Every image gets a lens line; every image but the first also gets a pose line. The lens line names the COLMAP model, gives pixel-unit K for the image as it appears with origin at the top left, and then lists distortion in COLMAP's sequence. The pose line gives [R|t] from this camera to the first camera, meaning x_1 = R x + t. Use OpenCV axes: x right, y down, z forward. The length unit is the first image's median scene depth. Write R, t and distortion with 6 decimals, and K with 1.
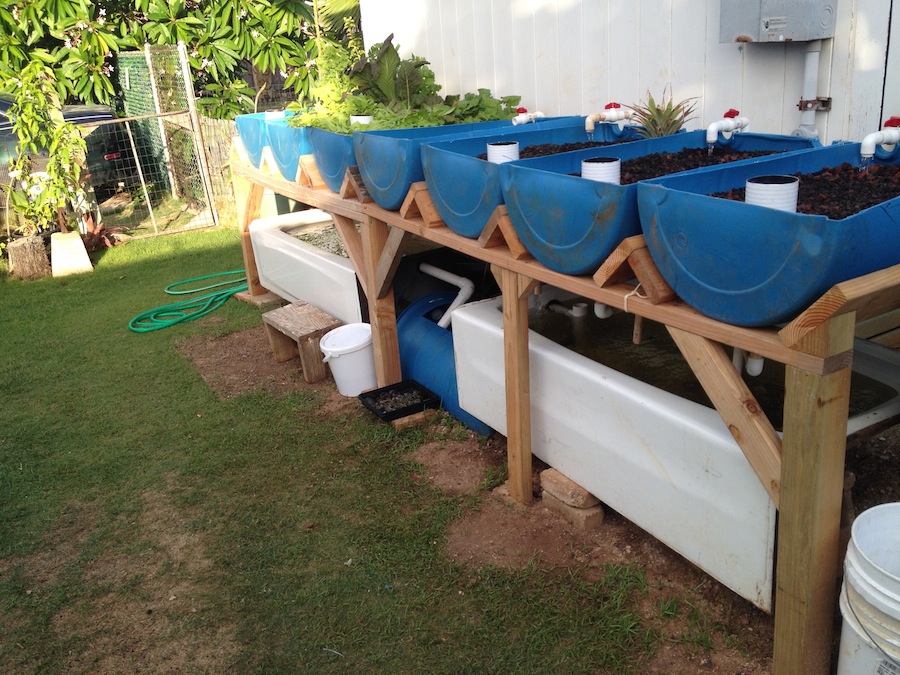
lens RADIAL K [[807.3, 0, 450.4], [0, 807.3, 320.9], [0, 0, 1]] dist [0.133935, -0.295431]
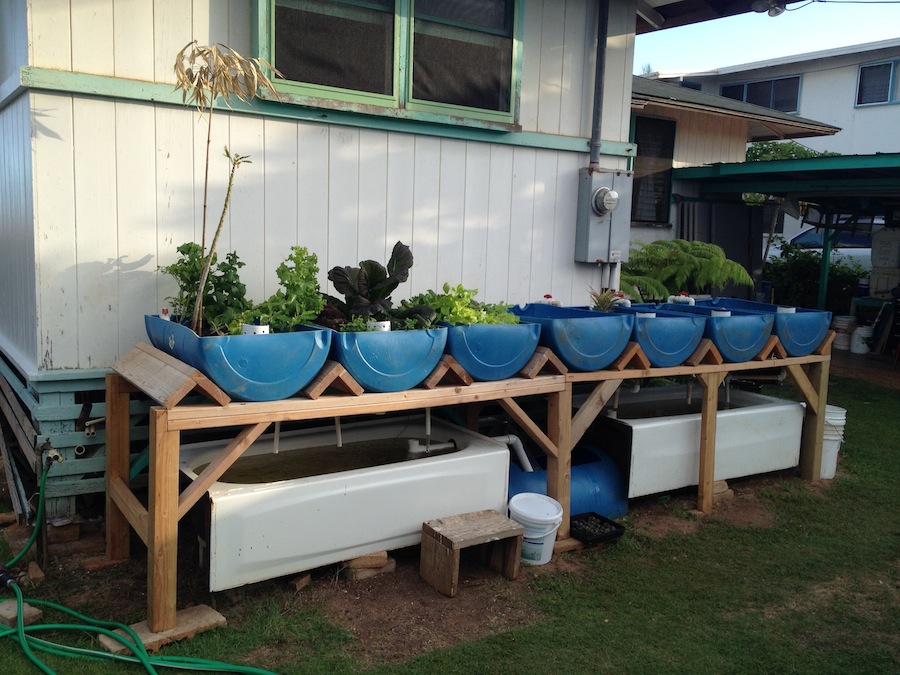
lens RADIAL K [[807.3, 0, 450.4], [0, 807.3, 320.9], [0, 0, 1]] dist [0.133935, -0.295431]
pose [[-0.033366, -0.038807, 0.998690, -1.752001], [0.297060, 0.953702, 0.046984, -0.439717], [-0.954276, 0.298239, -0.020293, 1.563618]]
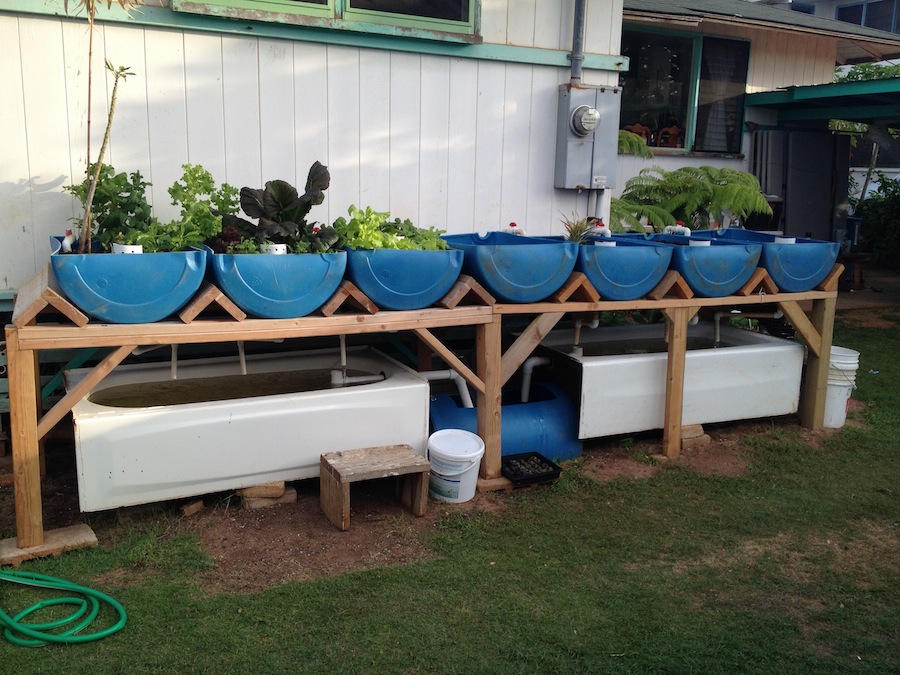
lens RADIAL K [[807.3, 0, 450.4], [0, 807.3, 320.9], [0, 0, 1]] dist [0.133935, -0.295431]
pose [[0.102602, -0.109396, 0.988689, -1.650452], [0.291461, 0.953617, 0.075269, -0.304027], [-0.951064, 0.280442, 0.129727, 1.235439]]
